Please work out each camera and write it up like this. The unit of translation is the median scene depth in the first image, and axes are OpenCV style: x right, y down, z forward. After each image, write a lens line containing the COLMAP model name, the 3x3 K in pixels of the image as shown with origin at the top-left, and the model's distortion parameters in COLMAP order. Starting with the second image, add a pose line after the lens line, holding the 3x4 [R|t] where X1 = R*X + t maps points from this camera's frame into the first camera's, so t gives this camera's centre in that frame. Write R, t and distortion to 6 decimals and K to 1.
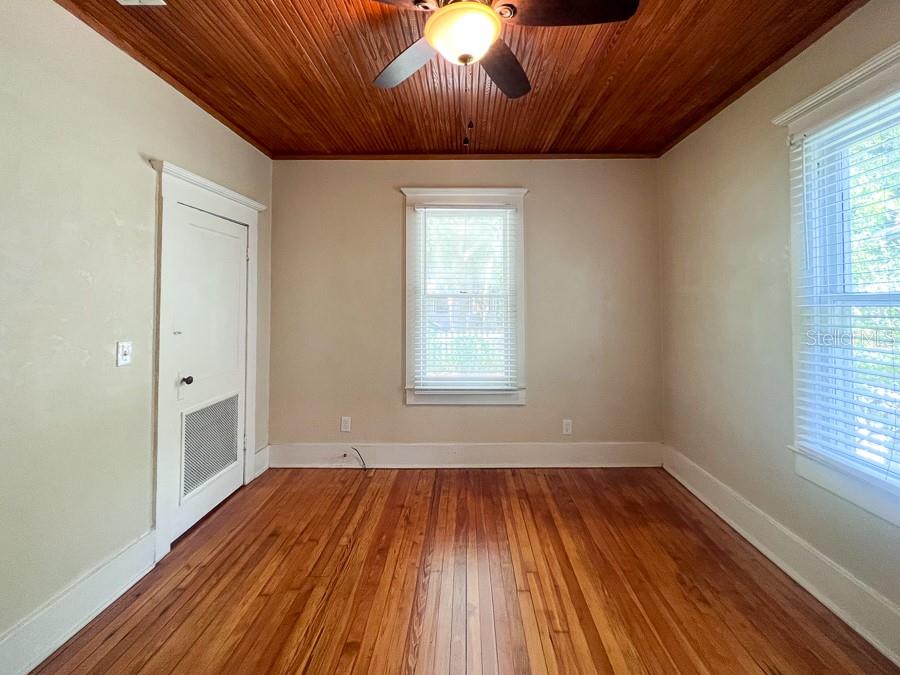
lens RADIAL K [[376.0, 0, 459.0], [0, 376.0, 291.8], [0, 0, 1]] dist [0.000010, 0.001848]
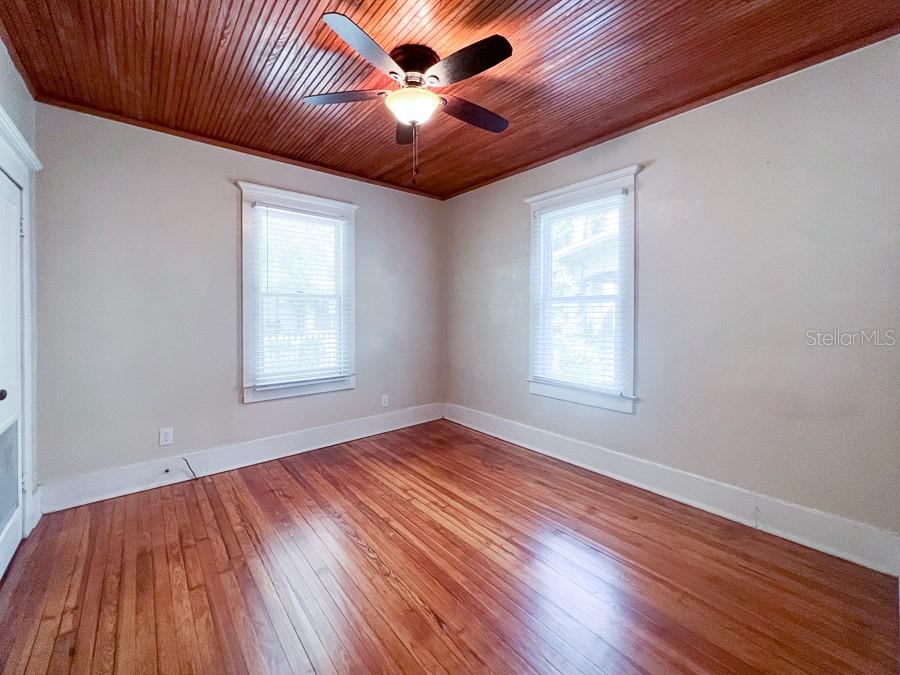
lens RADIAL K [[376.0, 0, 443.3], [0, 376.0, 310.6], [0, 0, 1]] dist [0.000010, 0.001848]
pose [[0.767411, 0.001606, 0.641154, -0.444492], [-0.018232, 0.999647, 0.019318, 0.033766], [-0.640897, -0.026515, 0.767169, -0.104145]]
